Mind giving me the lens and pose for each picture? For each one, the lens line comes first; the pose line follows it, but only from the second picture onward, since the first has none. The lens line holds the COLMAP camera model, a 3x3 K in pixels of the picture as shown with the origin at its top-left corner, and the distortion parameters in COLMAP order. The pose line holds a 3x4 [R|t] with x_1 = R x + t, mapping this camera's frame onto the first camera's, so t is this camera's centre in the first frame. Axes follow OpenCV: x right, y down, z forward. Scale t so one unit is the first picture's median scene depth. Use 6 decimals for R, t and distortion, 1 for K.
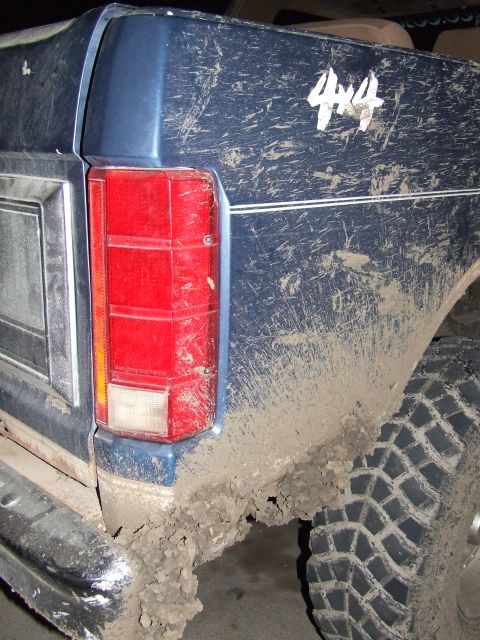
lens RADIAL K [[690.2, 0, 241.4], [0, 690.2, 320.6], [0, 0, 1]] dist [-0.068882, 0.000000]
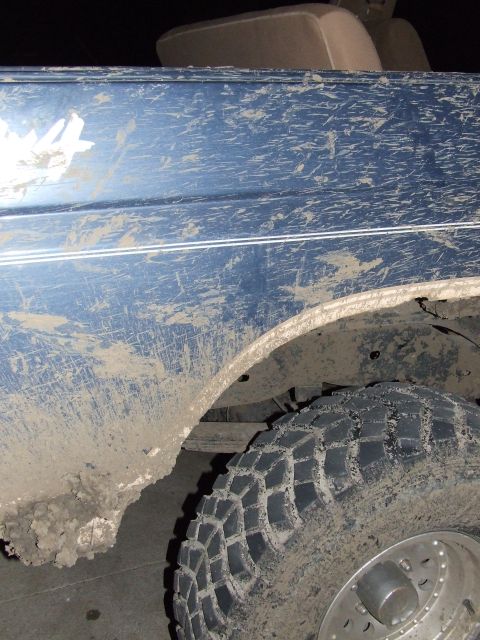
lens RADIAL K [[690.2, 0, 240.4], [0, 690.2, 320.5], [0, 0, 1]] dist [-0.068882, 0.000000]
pose [[0.923691, 0.123429, -0.362713, 0.667180], [-0.094068, 0.990770, 0.097599, -0.182887], [0.371412, -0.056031, 0.926776, 0.222740]]
